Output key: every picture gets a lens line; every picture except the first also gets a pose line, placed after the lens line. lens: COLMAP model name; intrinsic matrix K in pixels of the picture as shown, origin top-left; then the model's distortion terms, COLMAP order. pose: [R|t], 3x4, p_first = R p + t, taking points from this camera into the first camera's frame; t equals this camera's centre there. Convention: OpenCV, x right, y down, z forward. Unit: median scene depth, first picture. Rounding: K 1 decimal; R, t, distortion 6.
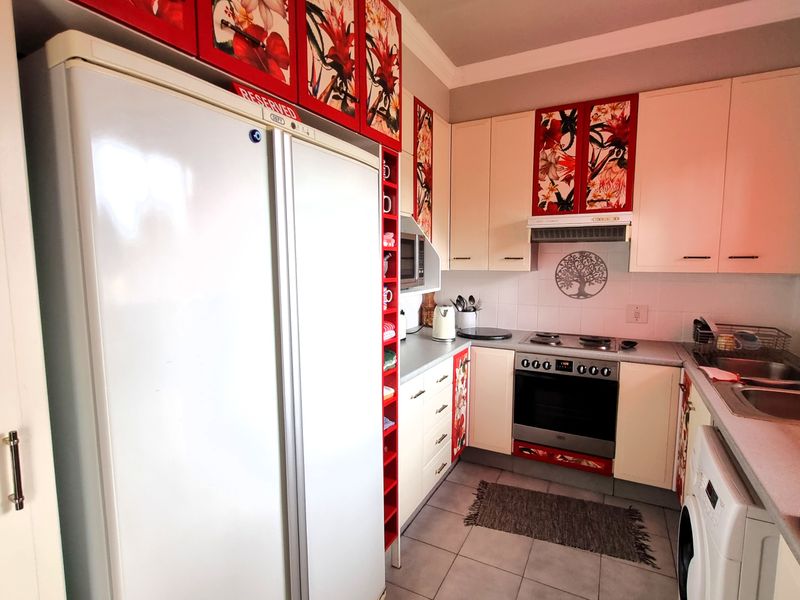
lens RADIAL K [[417.7, 0, 397.0], [0, 417.7, 303.7], [0, 0, 1]] dist [0.007476, 0.000856]
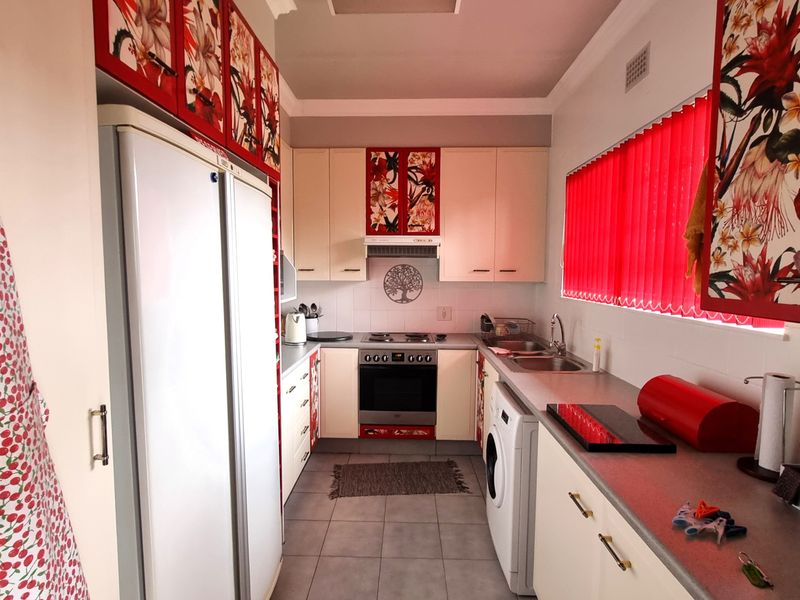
lens RADIAL K [[417.7, 0, 397.0], [0, 417.7, 303.7], [0, 0, 1]] dist [0.007476, 0.000856]
pose [[0.903282, -0.030078, 0.427991, -0.130658], [0.040261, 0.999080, -0.014760, 0.008575], [-0.427153, 0.030564, 0.903663, -0.126088]]
